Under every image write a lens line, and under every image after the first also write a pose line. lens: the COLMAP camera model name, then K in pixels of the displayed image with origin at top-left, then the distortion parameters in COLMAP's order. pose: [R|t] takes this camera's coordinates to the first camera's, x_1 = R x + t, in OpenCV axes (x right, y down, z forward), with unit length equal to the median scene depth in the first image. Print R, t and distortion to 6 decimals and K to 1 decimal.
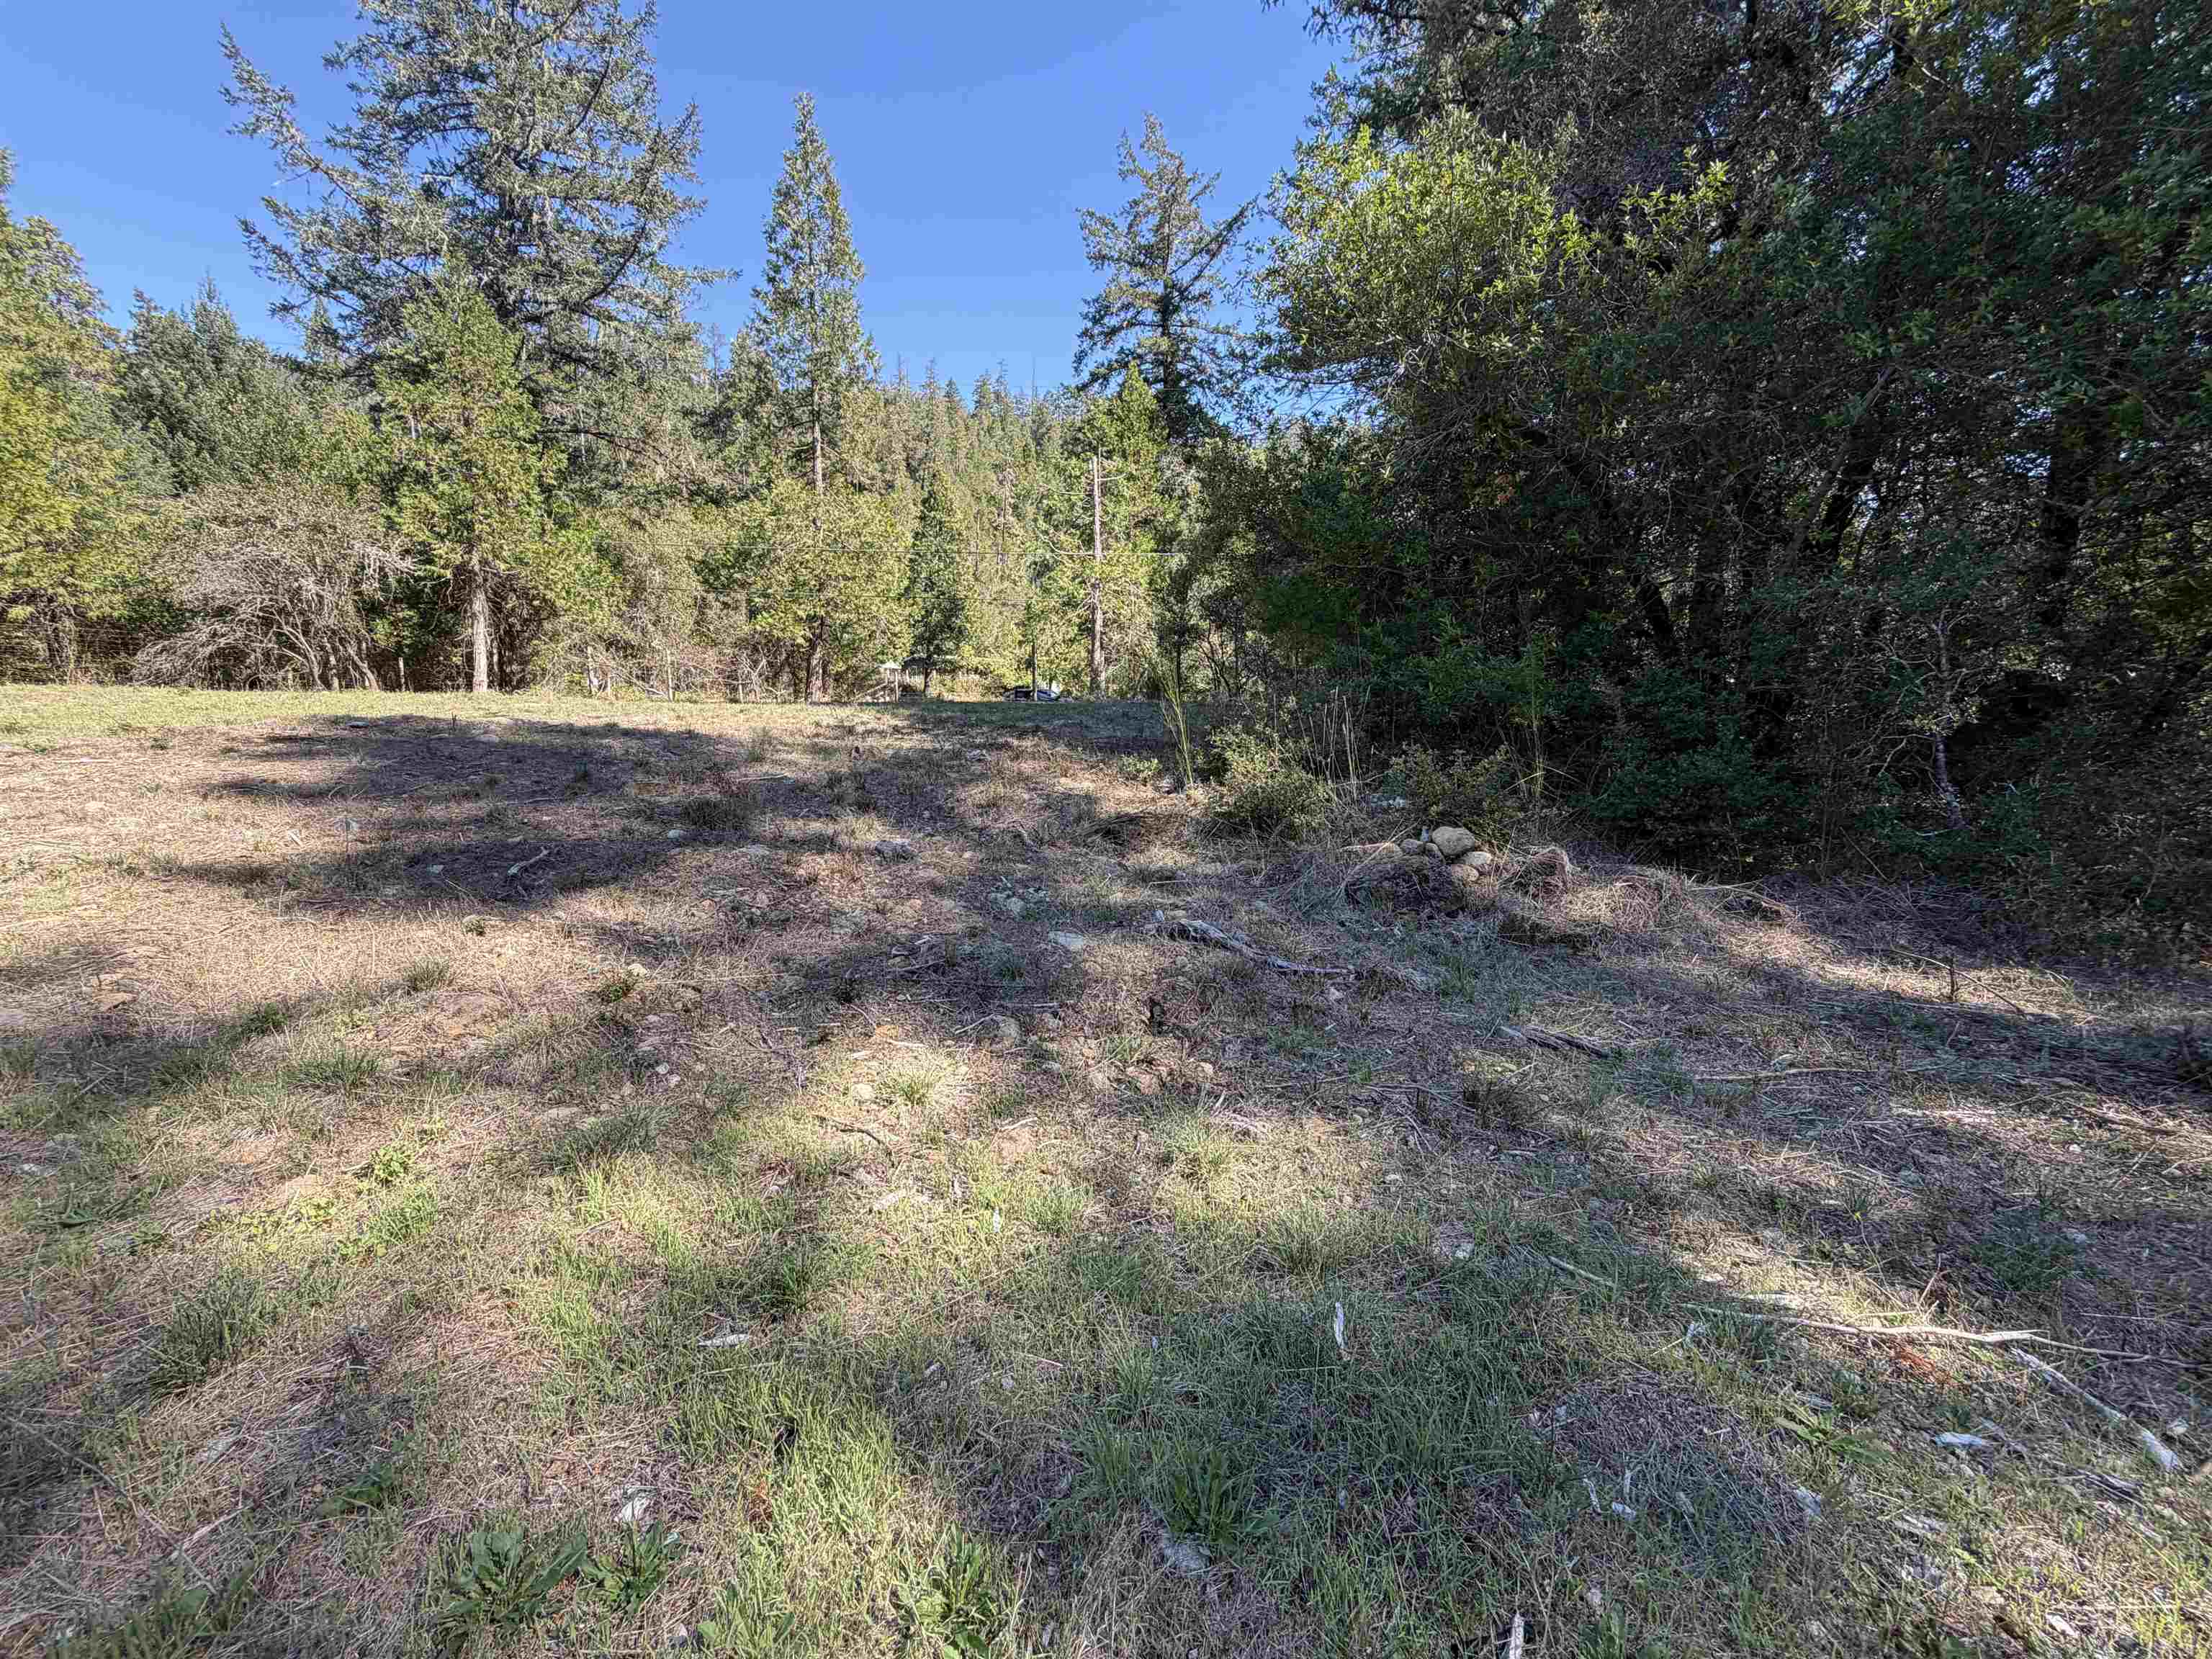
lens RADIAL K [[887.7, 0, 1108.0], [0, 887.7, 822.5], [0, 0, 1]] dist [0.001347, -0.000627]
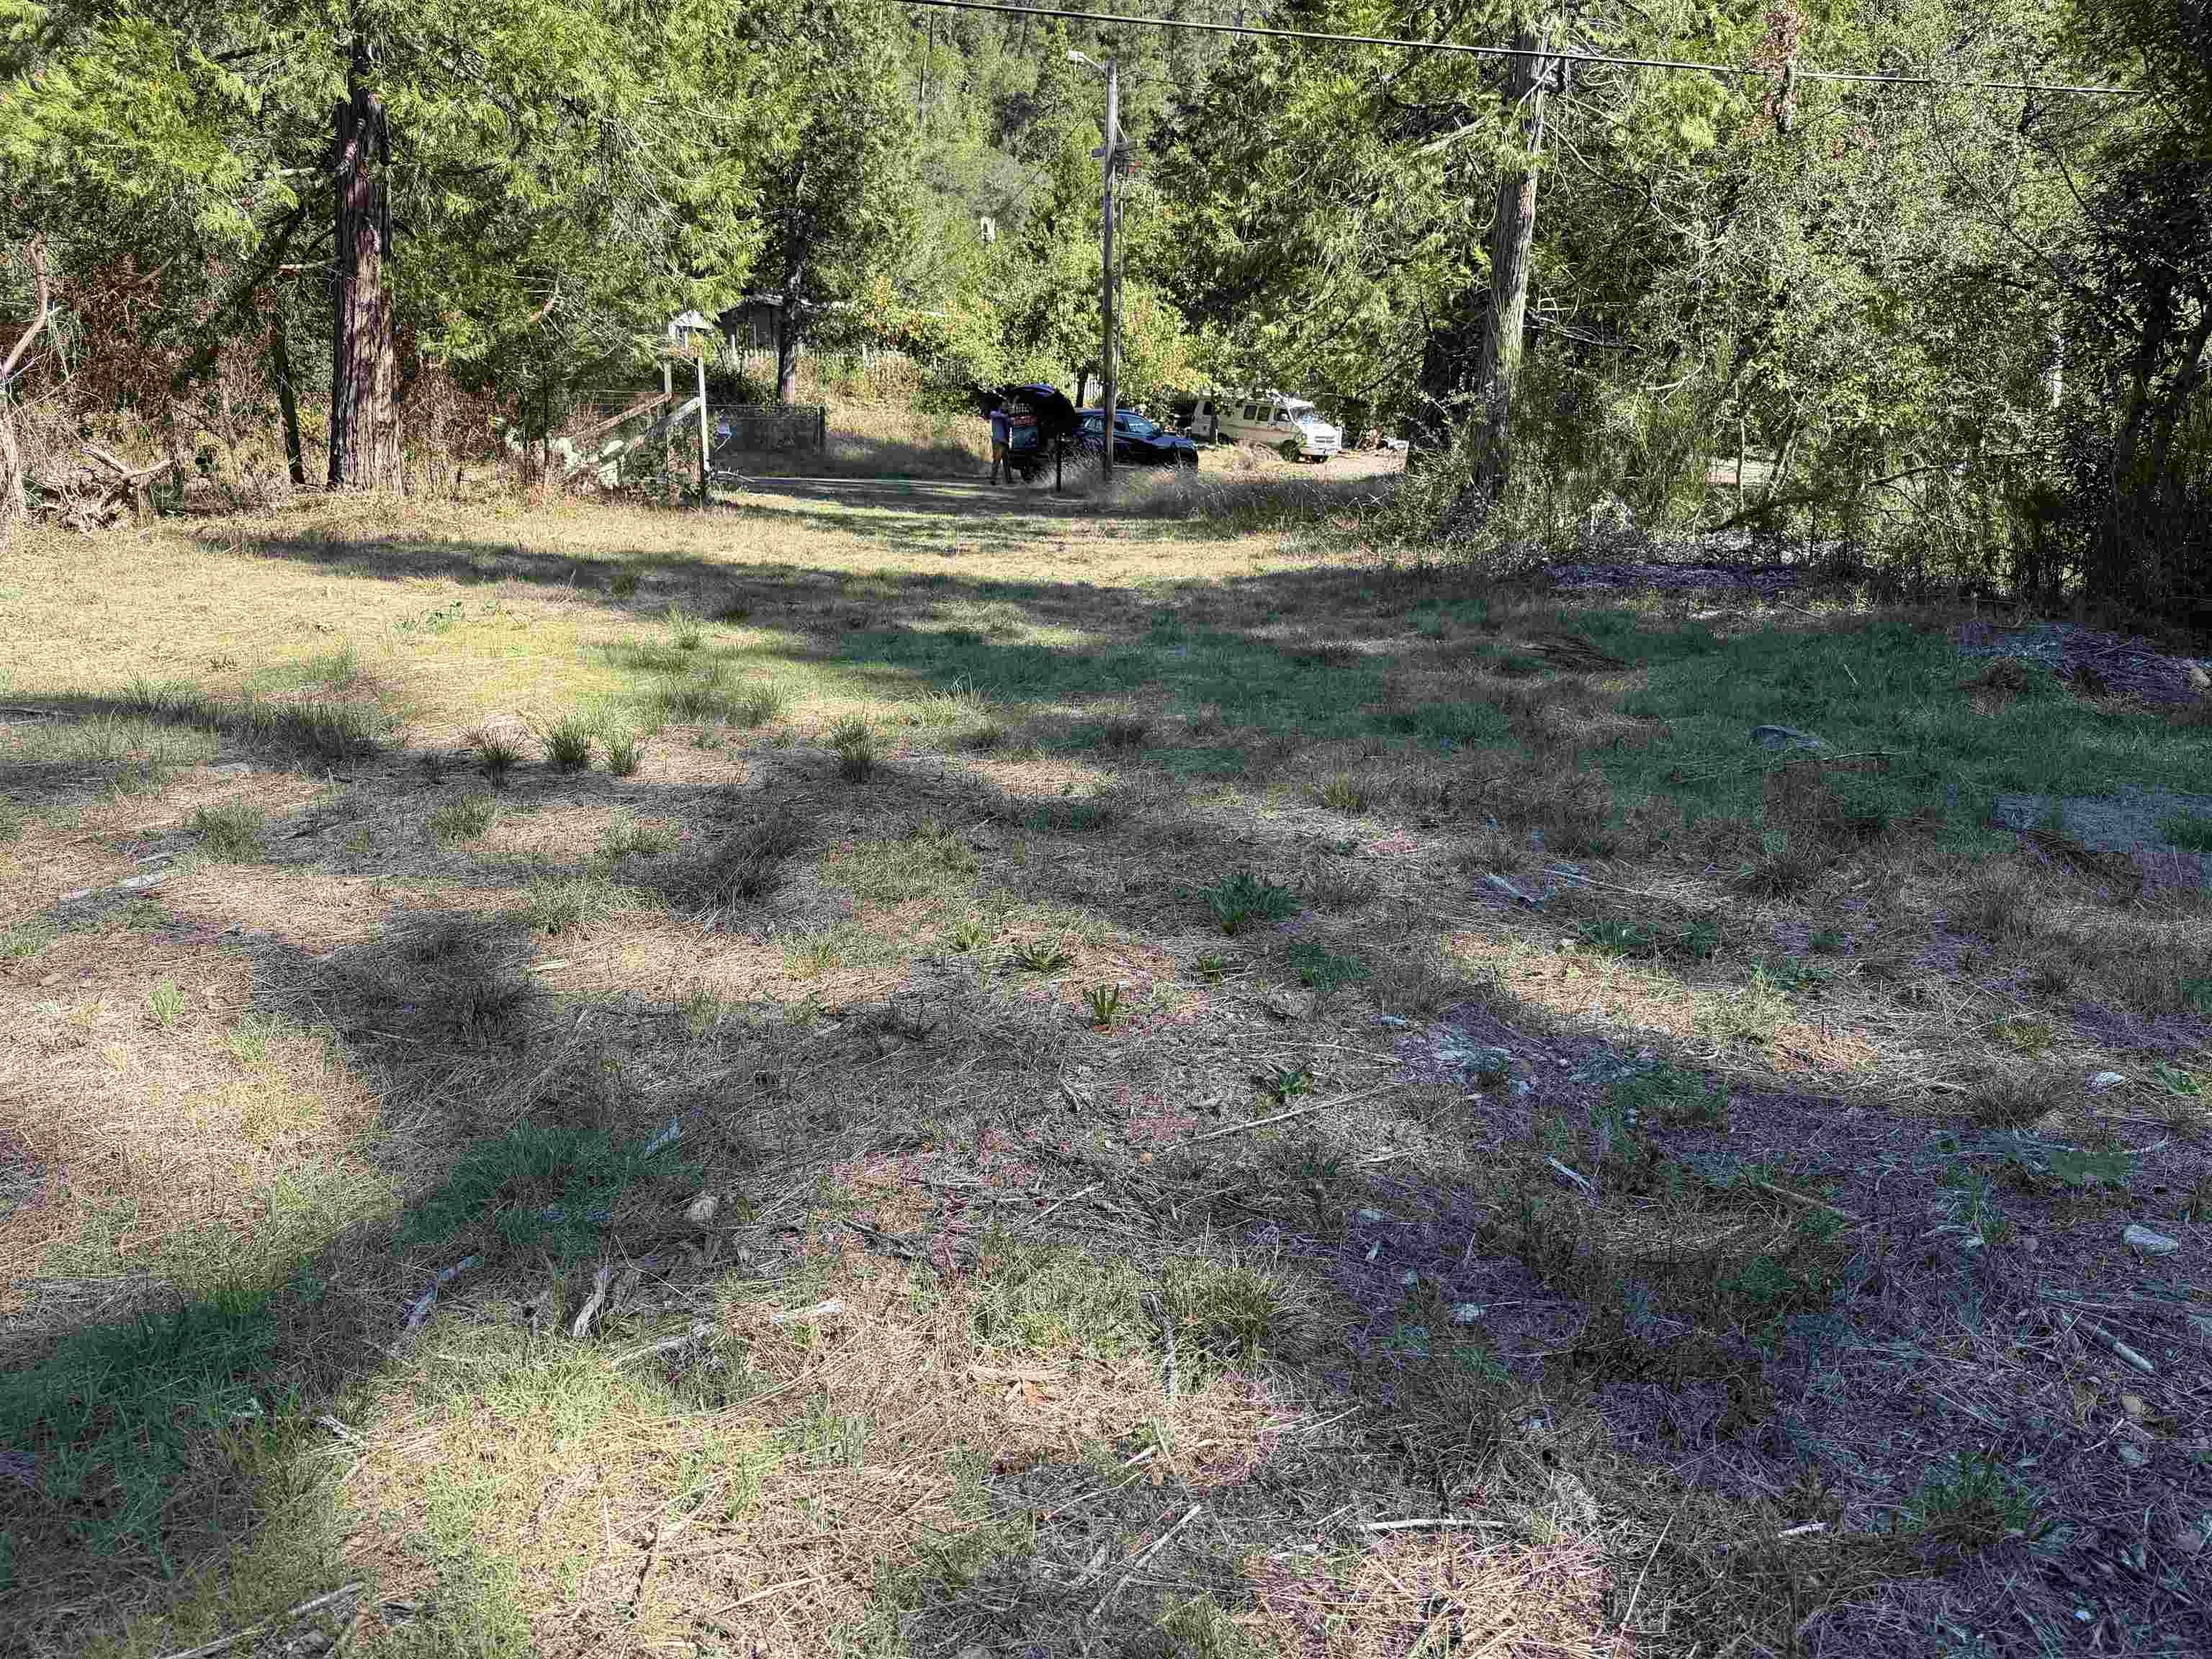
lens RADIAL K [[1553.1, 0, 1102.0], [0, 1553.1, 835.8], [0, 0, 1]] dist [0.033742, -0.025562]
pose [[0.999583, 0.026241, 0.012036, -0.192654], [-0.027674, 0.989680, 0.140595, -0.160210], [-0.008223, -0.140869, 0.989994, 0.833473]]
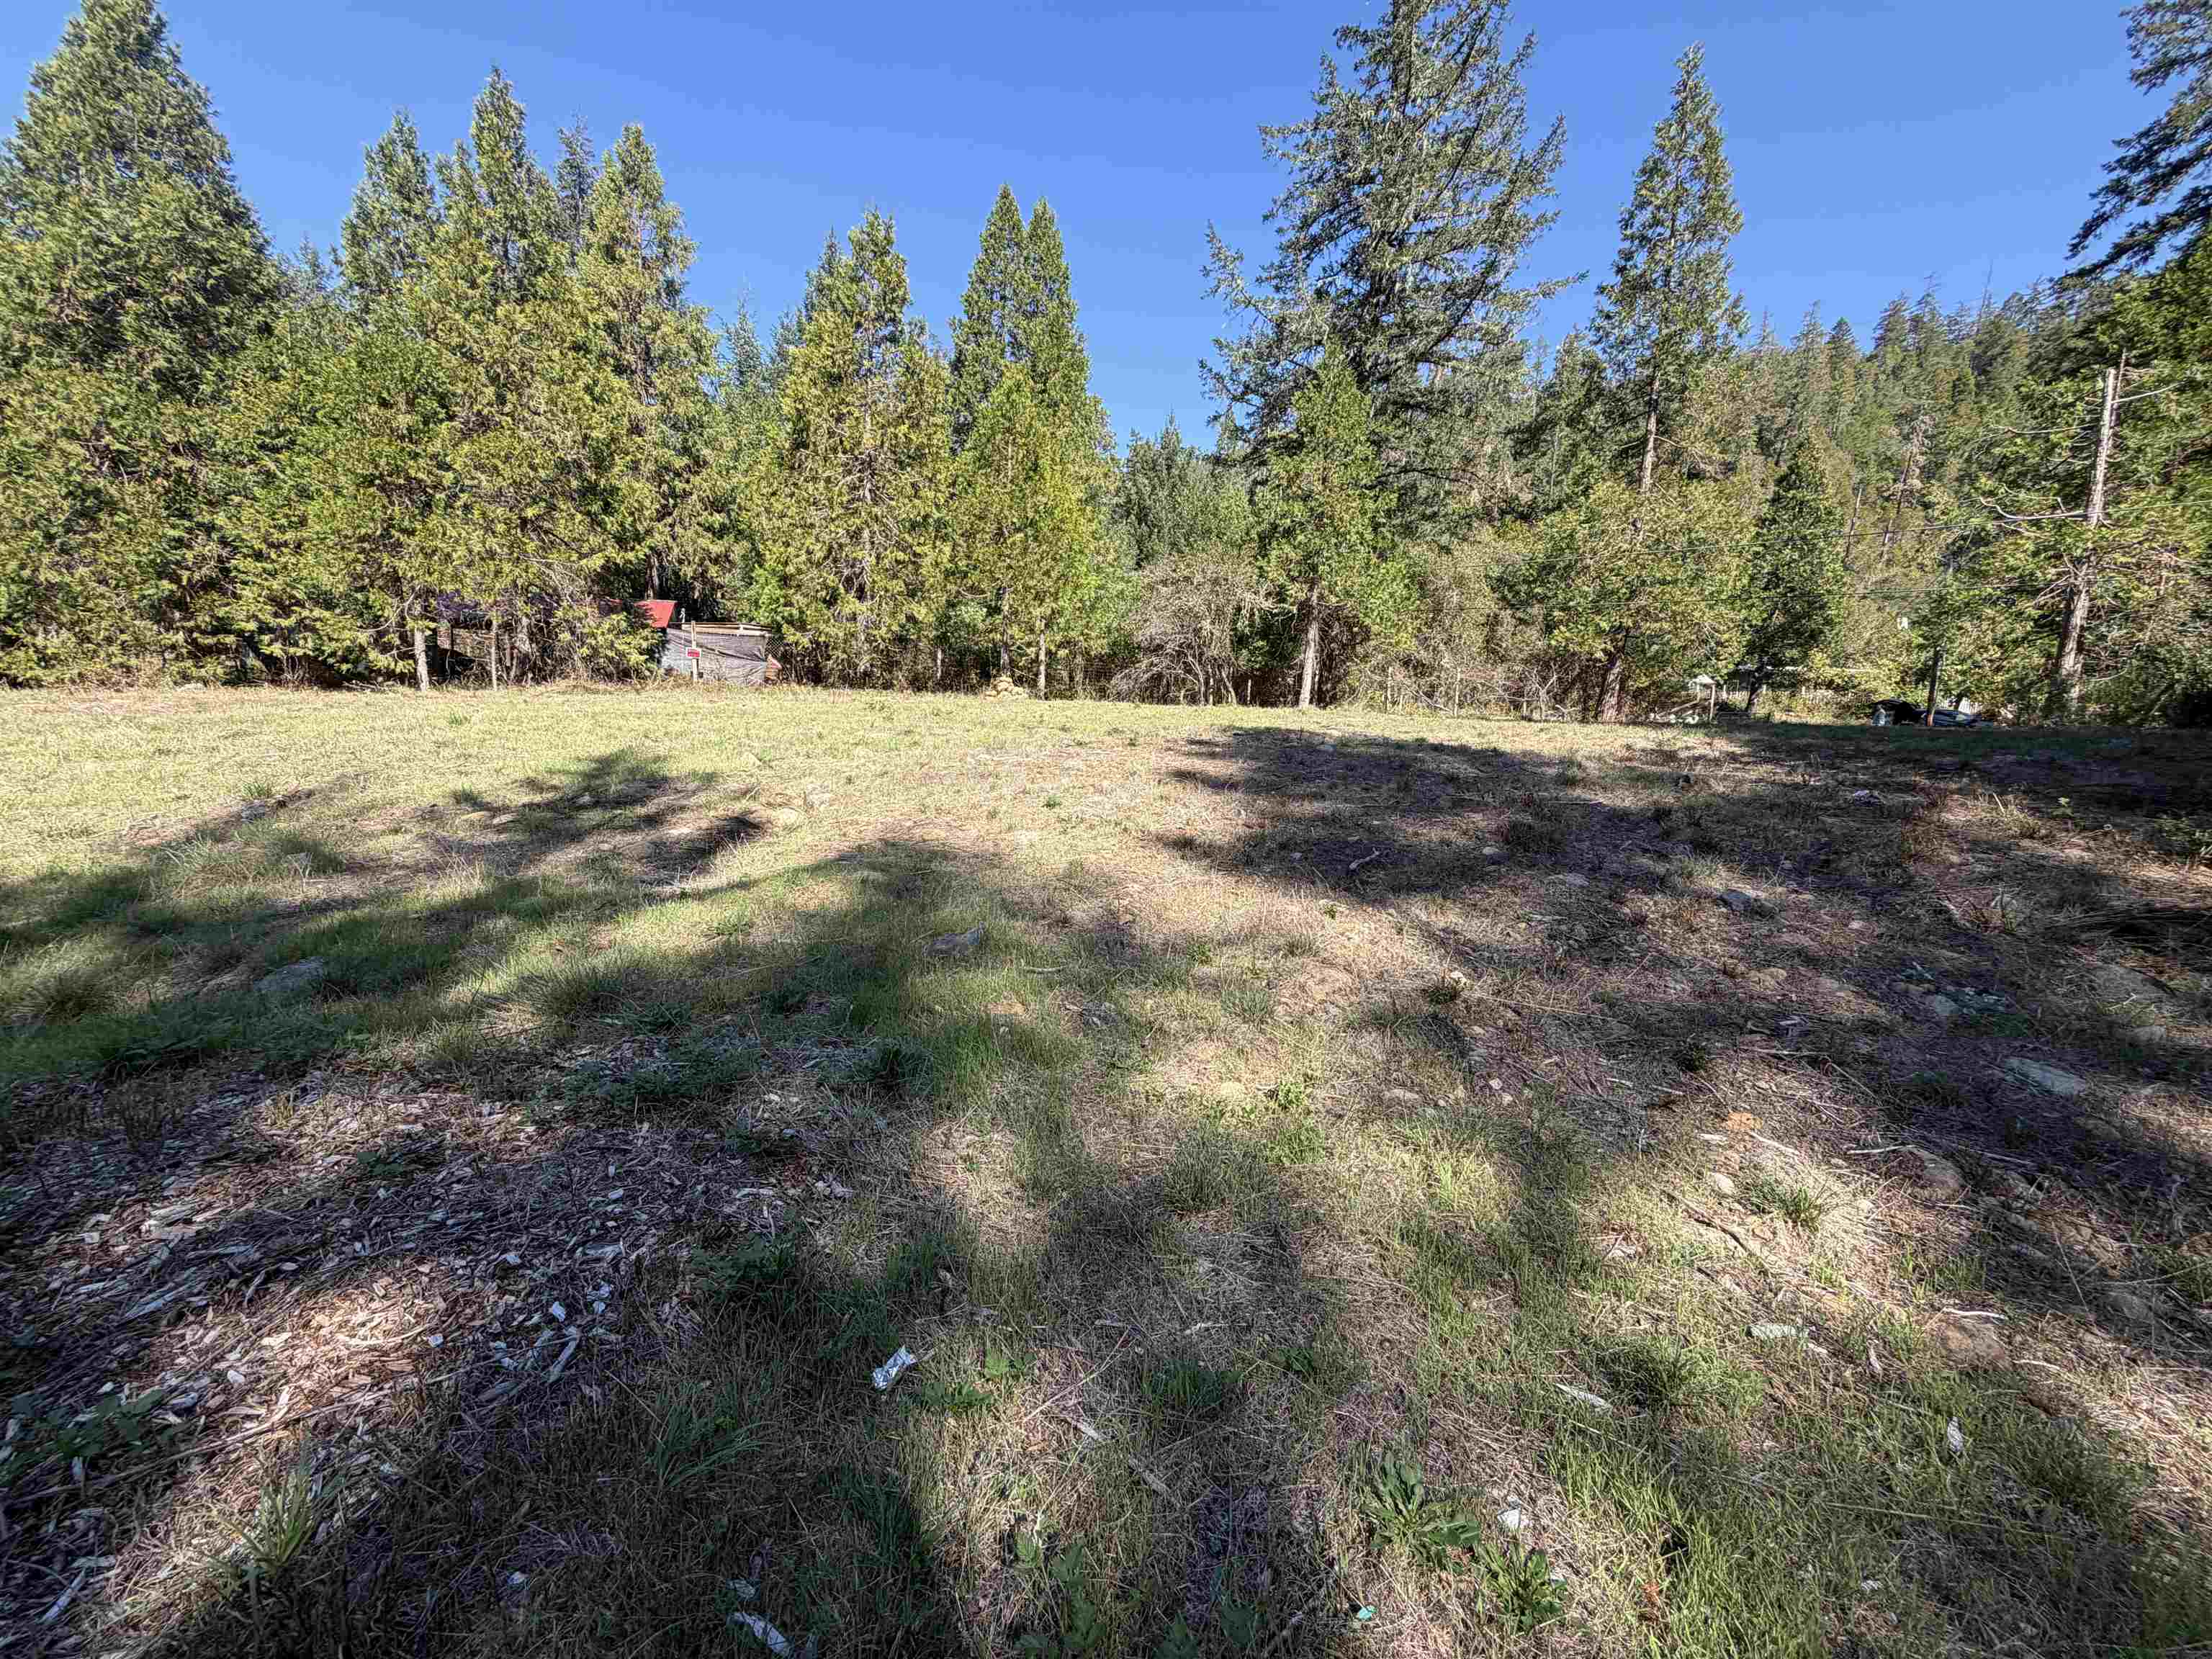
lens RADIAL K [[887.7, 0, 1095.3], [0, 887.7, 825.5], [0, 0, 1]] dist [0.001347, -0.000627]
pose [[0.677547, 0.107151, -0.727633, -0.013068], [-0.117734, 0.992374, 0.036508, -0.000017], [0.725995, 0.060931, 0.684995, -0.006452]]
